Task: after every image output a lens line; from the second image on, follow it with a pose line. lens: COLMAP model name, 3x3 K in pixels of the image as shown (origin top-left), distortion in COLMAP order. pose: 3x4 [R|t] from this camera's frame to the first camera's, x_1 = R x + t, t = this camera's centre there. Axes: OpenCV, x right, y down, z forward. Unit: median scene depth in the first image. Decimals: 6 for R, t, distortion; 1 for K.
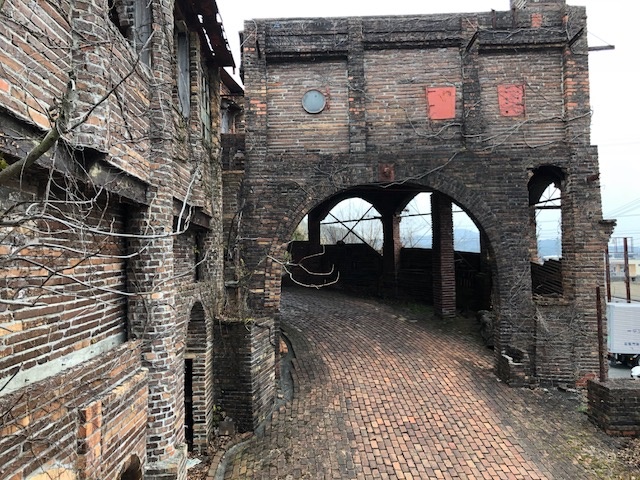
lens RADIAL K [[518.9, 0, 316.5], [0, 518.9, 235.4], [0, 0, 1]] dist [0.030641, -0.034374]
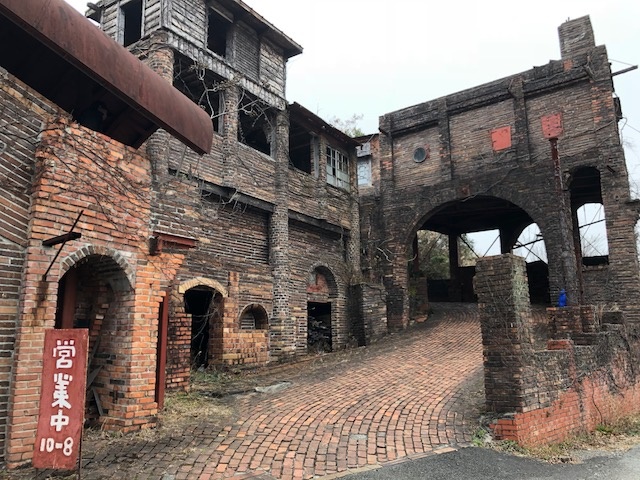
lens RADIAL K [[518.9, 0, 323.1], [0, 518.9, 238.6], [0, 0, 1]] dist [0.030641, -0.034374]
pose [[0.817499, -0.105259, -0.566230, 0.651613], [0.026913, 0.989065, -0.145007, 0.224615], [0.575301, 0.103305, 0.811392, -0.440866]]
